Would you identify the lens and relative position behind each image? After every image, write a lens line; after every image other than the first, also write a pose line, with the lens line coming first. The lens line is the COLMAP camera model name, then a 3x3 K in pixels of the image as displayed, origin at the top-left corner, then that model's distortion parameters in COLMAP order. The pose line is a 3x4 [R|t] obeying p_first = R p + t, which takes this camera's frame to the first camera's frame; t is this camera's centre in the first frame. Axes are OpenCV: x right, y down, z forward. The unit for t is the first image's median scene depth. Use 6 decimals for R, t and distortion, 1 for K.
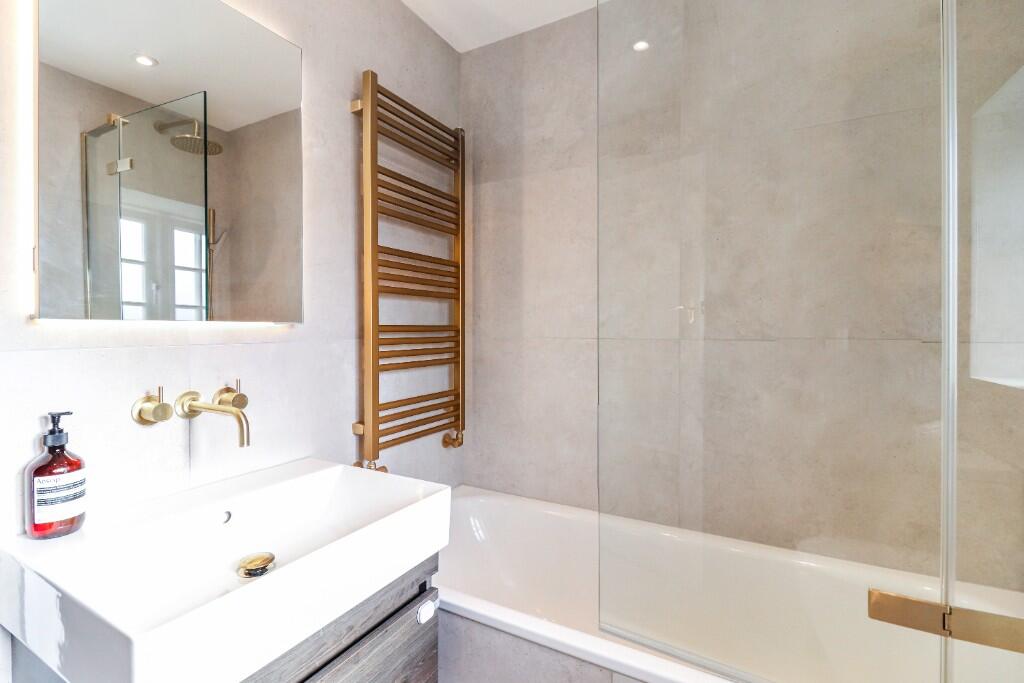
lens RADIAL K [[467.3, 0, 513.7], [0, 467.3, 330.1], [0, 0, 1]] dist [0.002144, -0.000365]
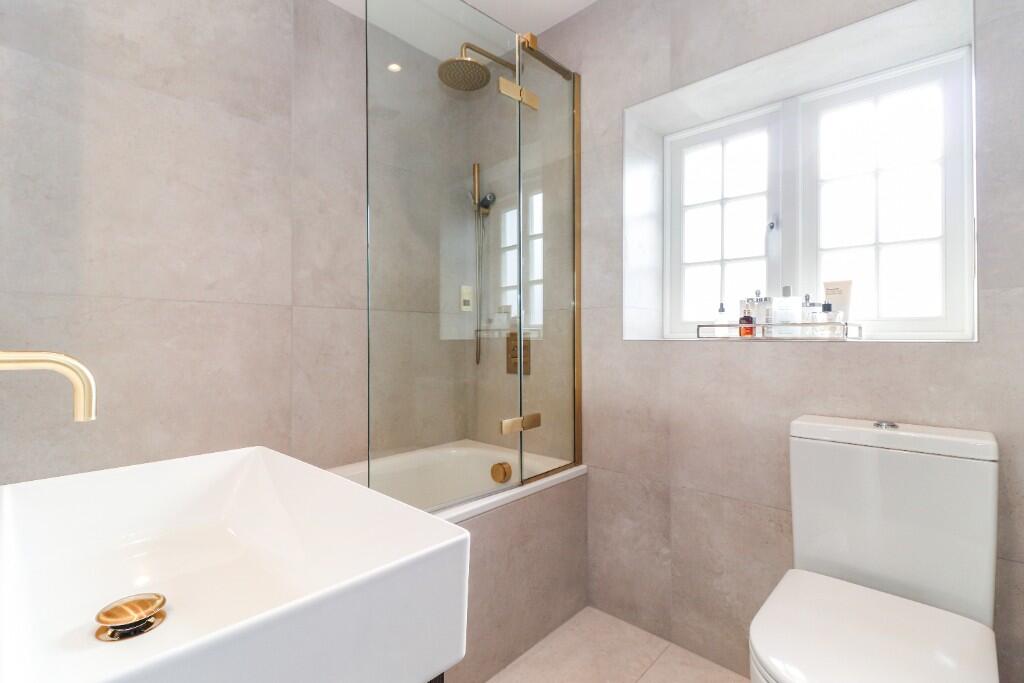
lens RADIAL K [[467.3, 0, 513.7], [0, 467.3, 330.1], [0, 0, 1]] dist [0.002144, -0.000365]
pose [[0.237016, 0.008772, 0.971466, -0.595527], [0.009264, 0.999893, -0.011289, 0.094952], [-0.971462, 0.011676, 0.236910, 0.230711]]
